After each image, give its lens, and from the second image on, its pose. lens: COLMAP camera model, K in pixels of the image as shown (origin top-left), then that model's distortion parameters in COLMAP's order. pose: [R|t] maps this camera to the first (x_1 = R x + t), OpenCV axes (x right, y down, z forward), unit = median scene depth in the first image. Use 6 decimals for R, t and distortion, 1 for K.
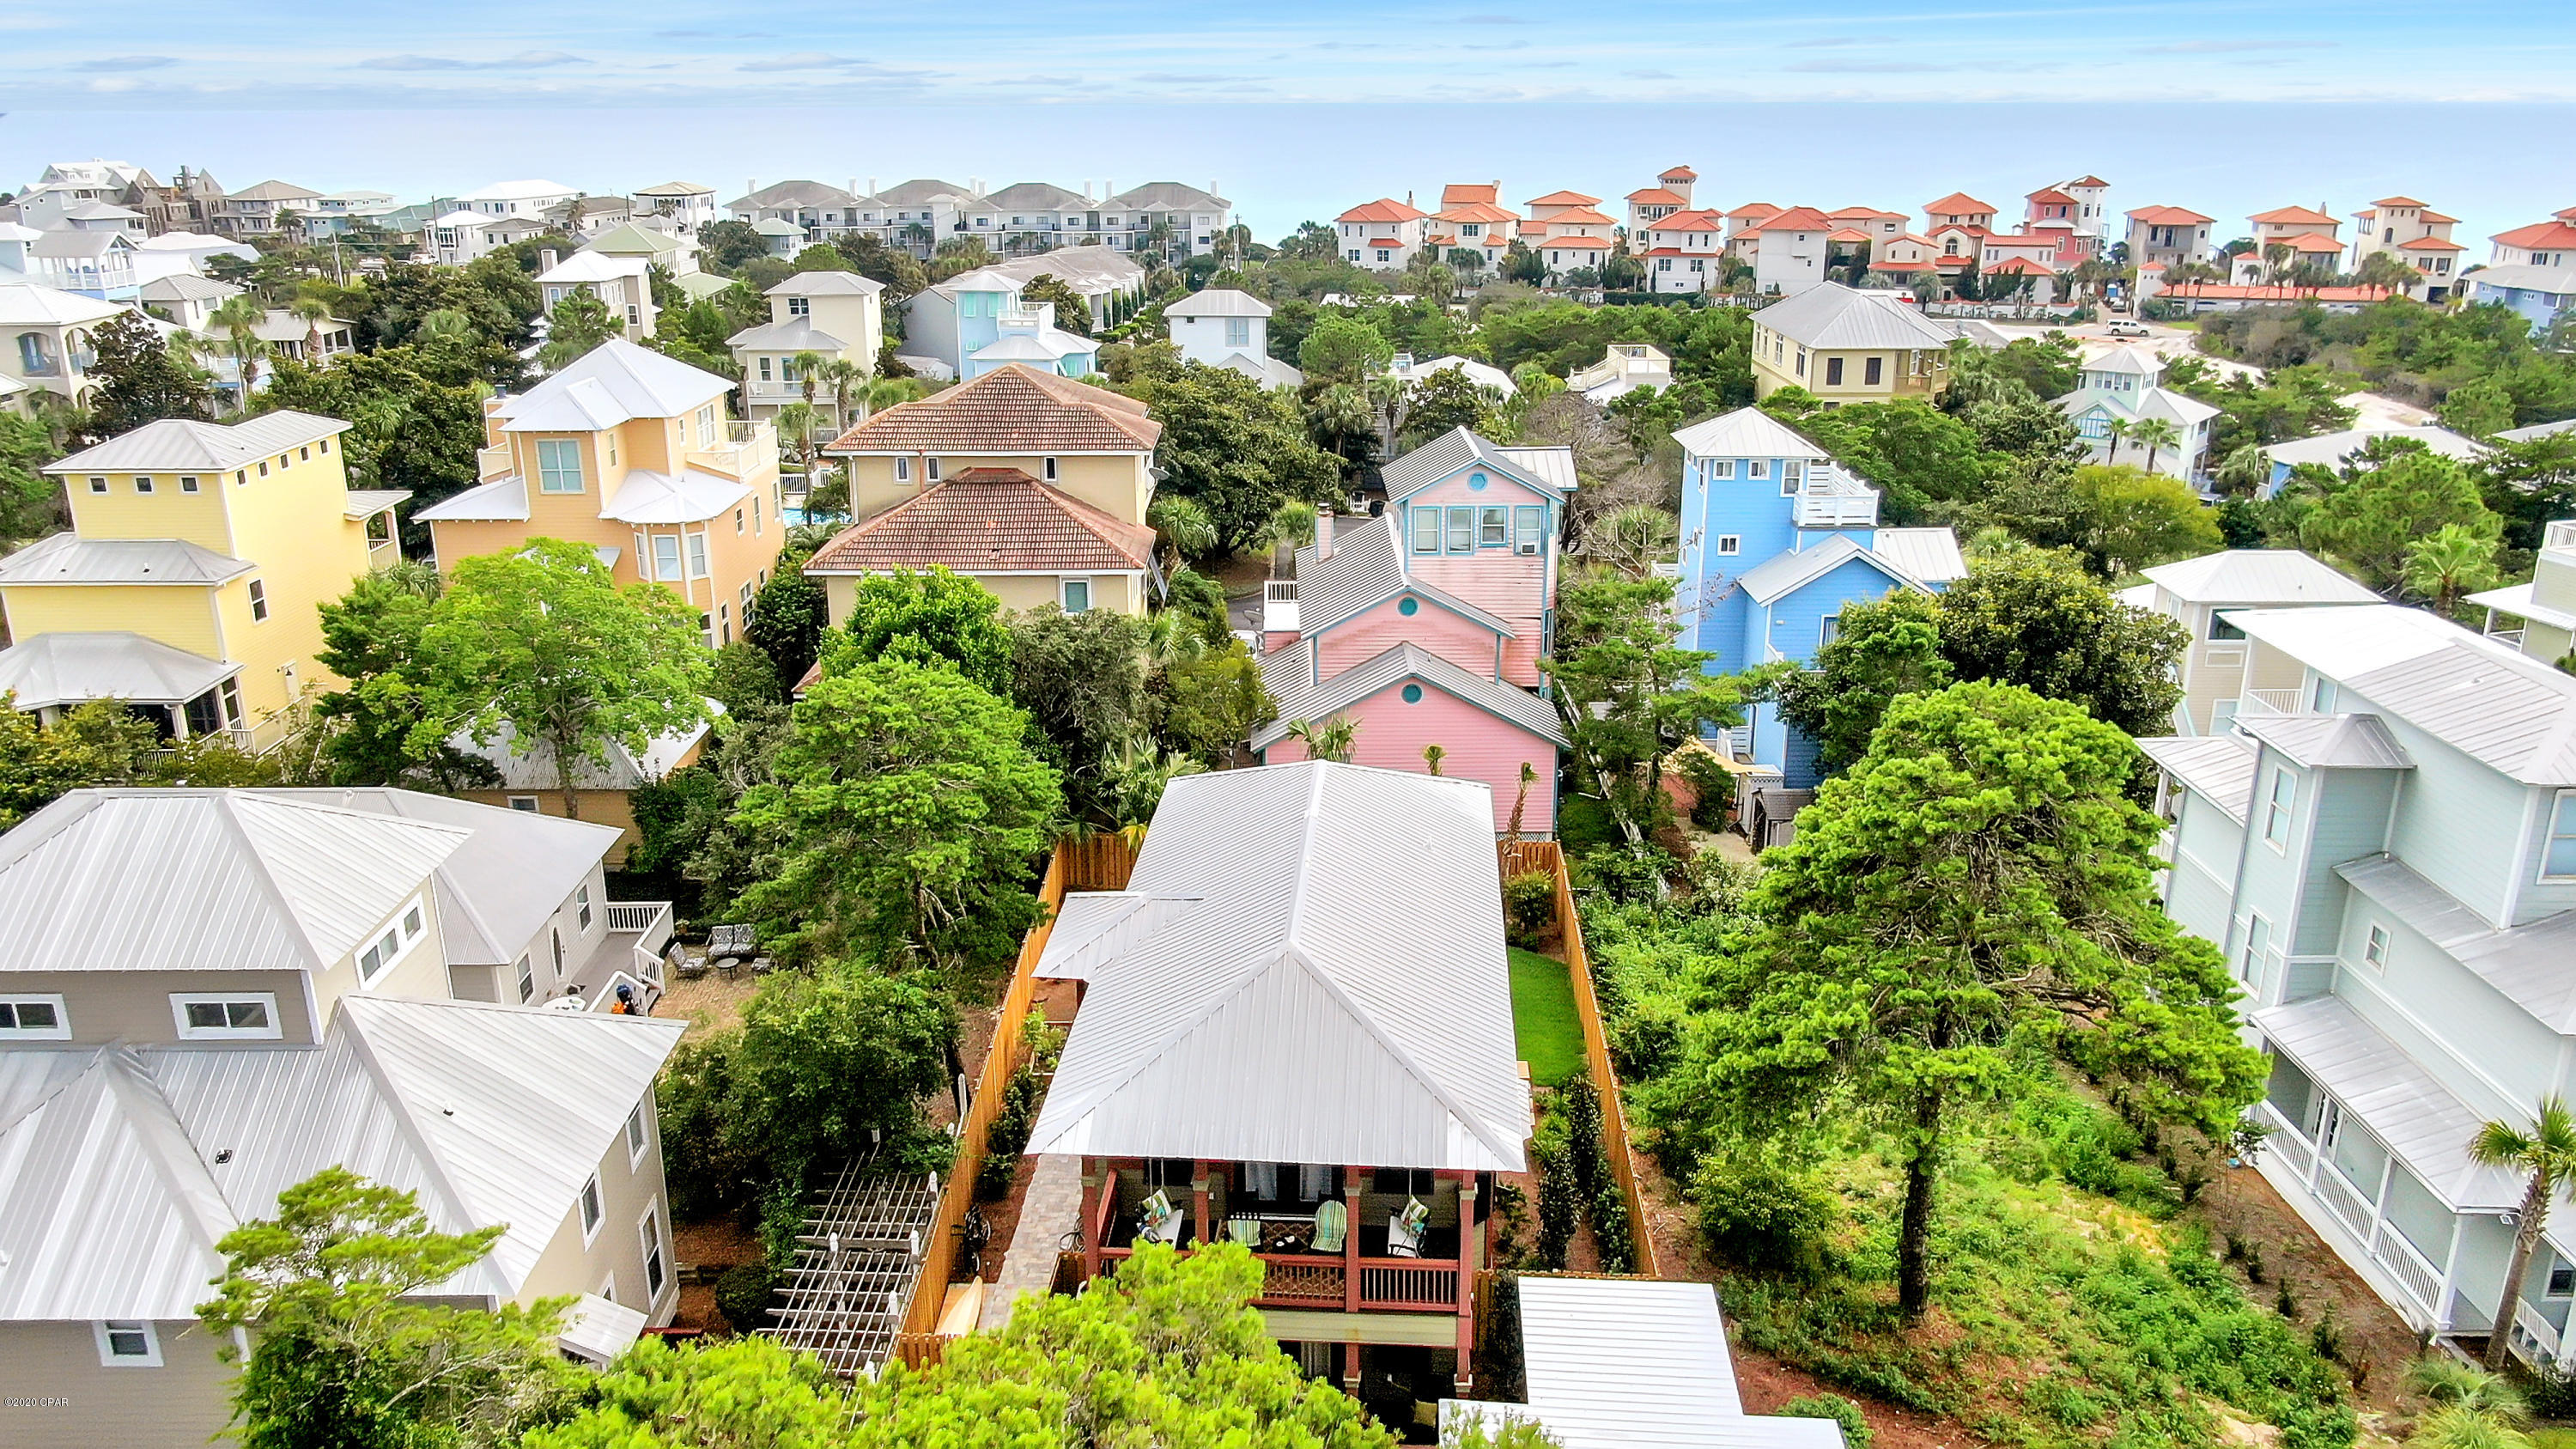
lens RADIAL K [[1865.0, 0, 1265.7], [0, 1865.0, 723.4], [0, 0, 1]] dist [-0.013718, 0.001522]
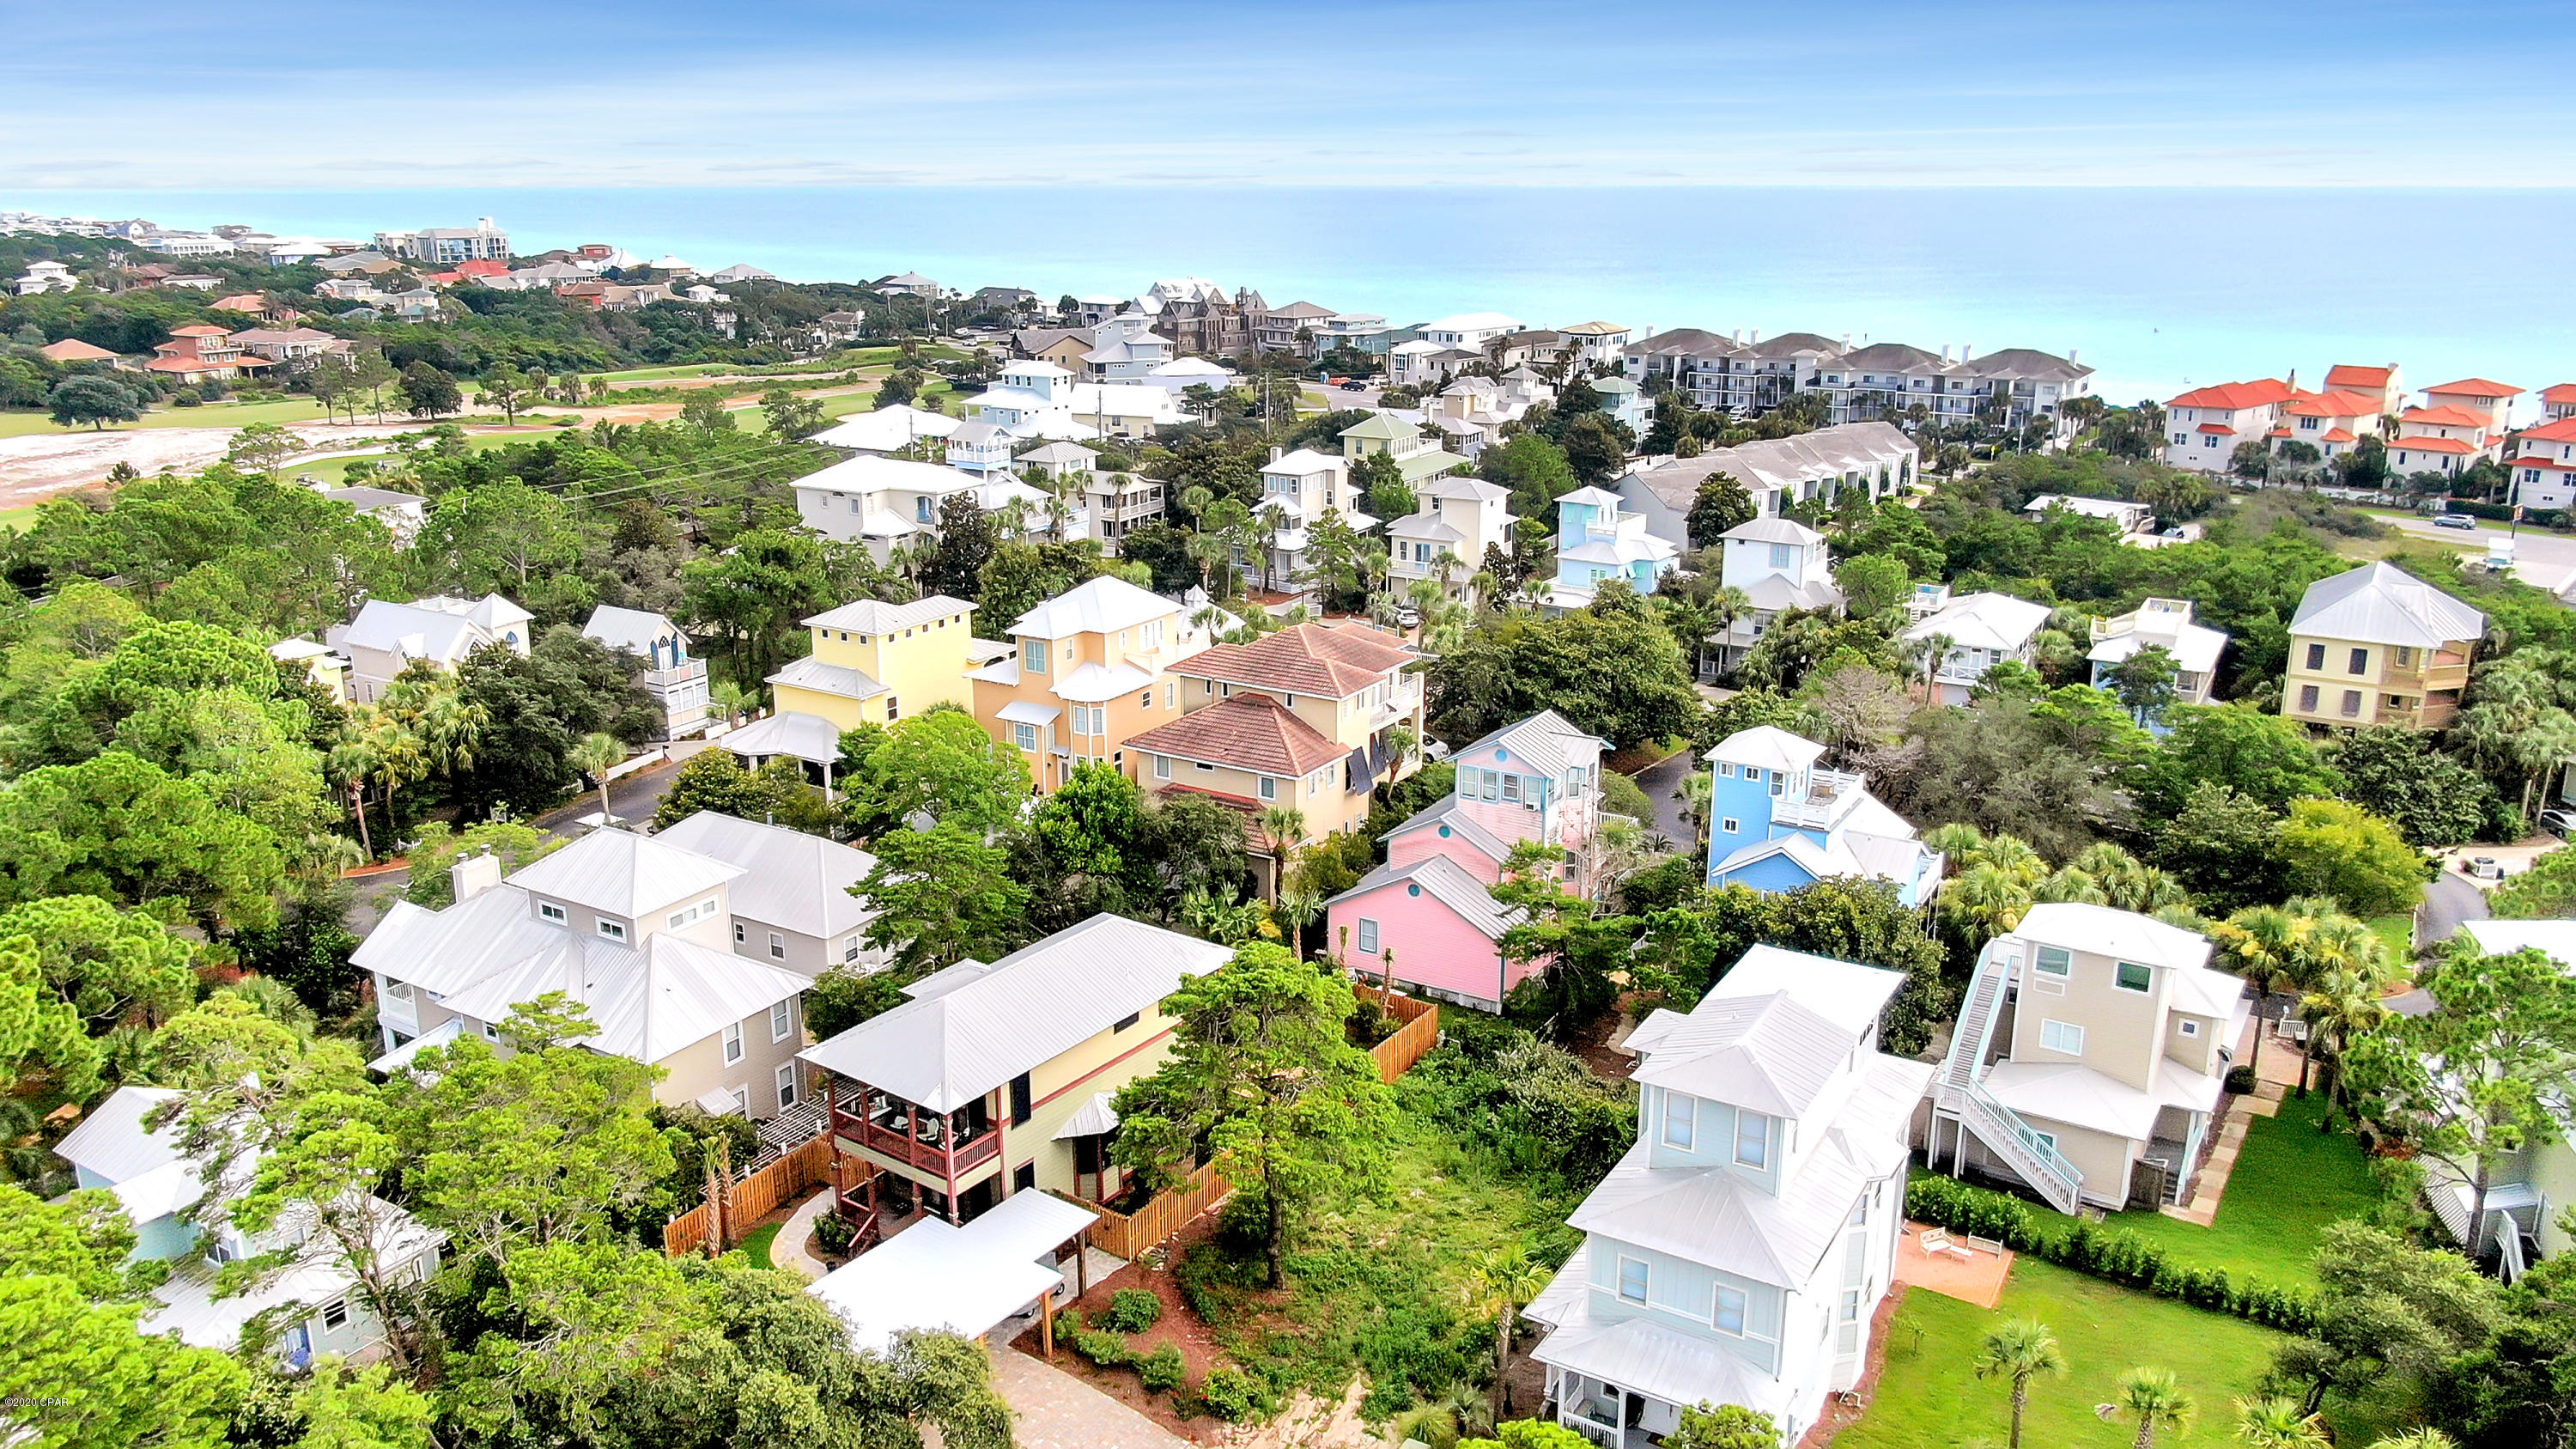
lens RADIAL K [[1865.0, 0, 1265.7], [0, 1865.0, 723.4], [0, 0, 1]] dist [-0.013718, 0.001522]
pose [[0.851871, 0.142771, -0.503916, 0.226404], [-0.162849, 0.986642, 0.004242, -0.042809], [0.497790, 0.078449, 0.863742, -0.113634]]
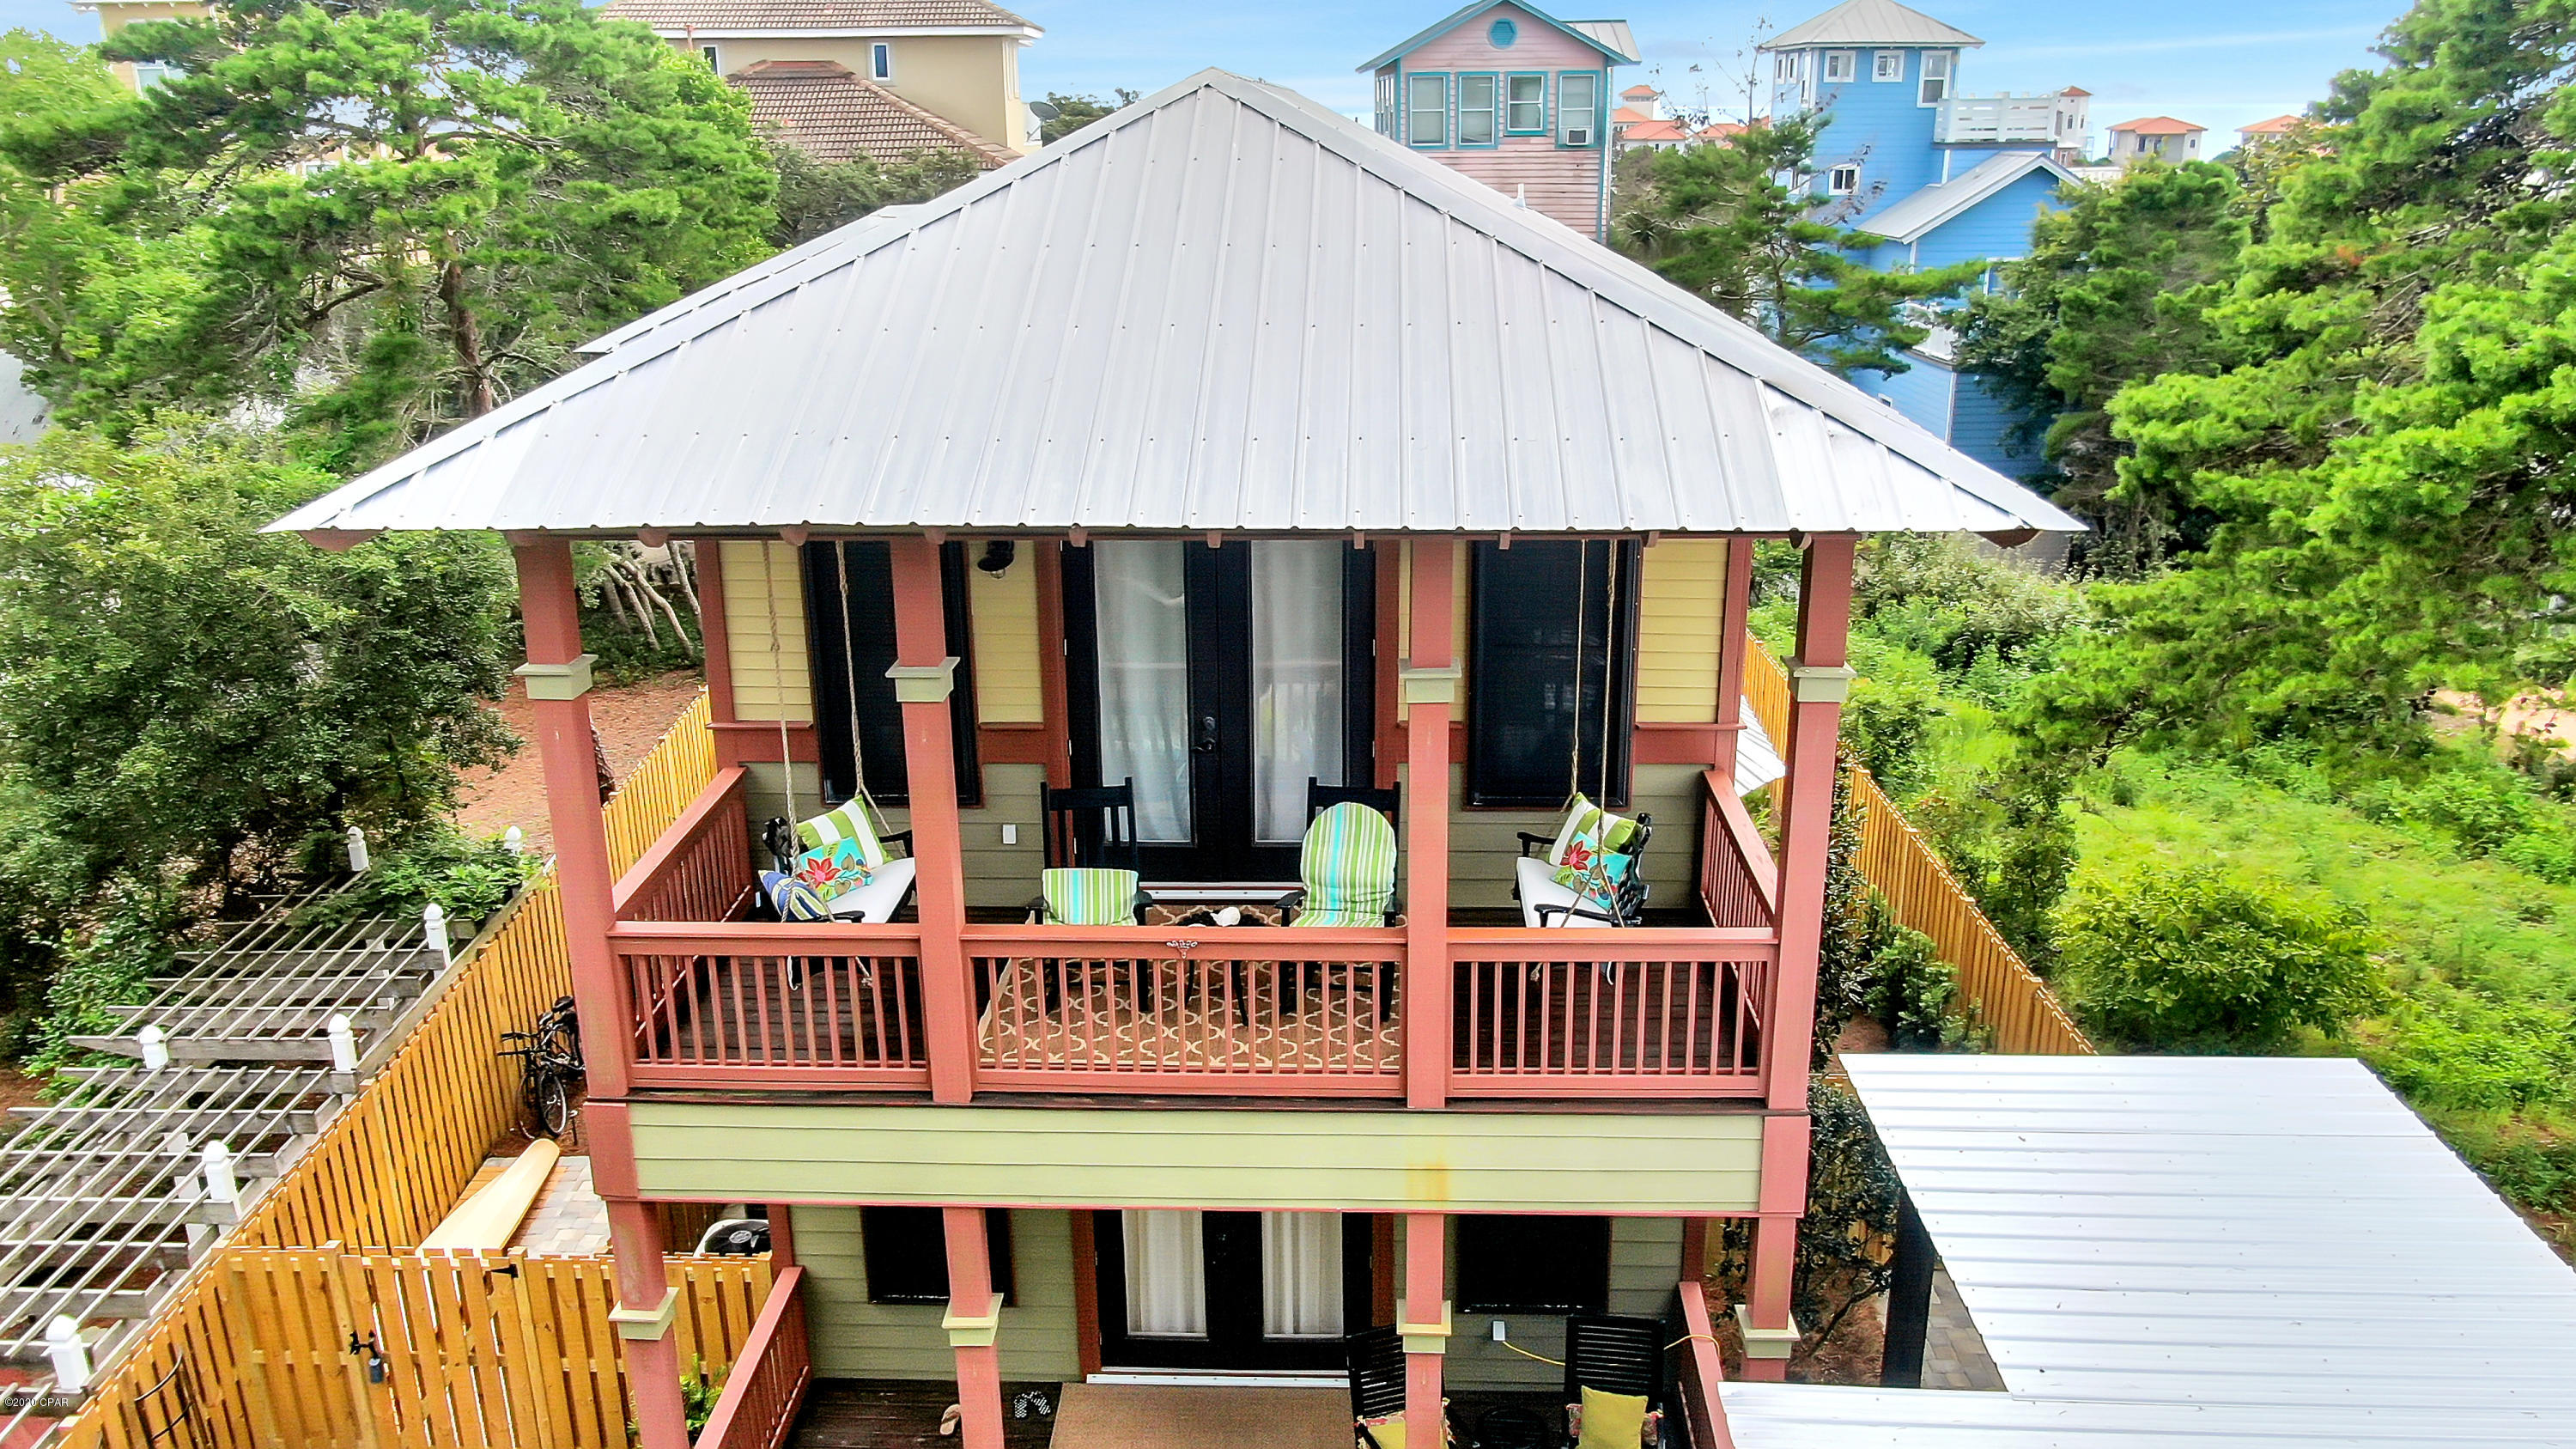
lens RADIAL K [[1854.8, 0, 1277.8], [0, 1854.8, 712.4], [0, 0, 1]] dist [-0.014231, -0.001301]
pose [[0.999306, -0.010979, 0.035597, 0.001735], [0.011248, 0.999910, -0.007364, 0.040039], [-0.035513, 0.007759, 0.999339, 0.109664]]
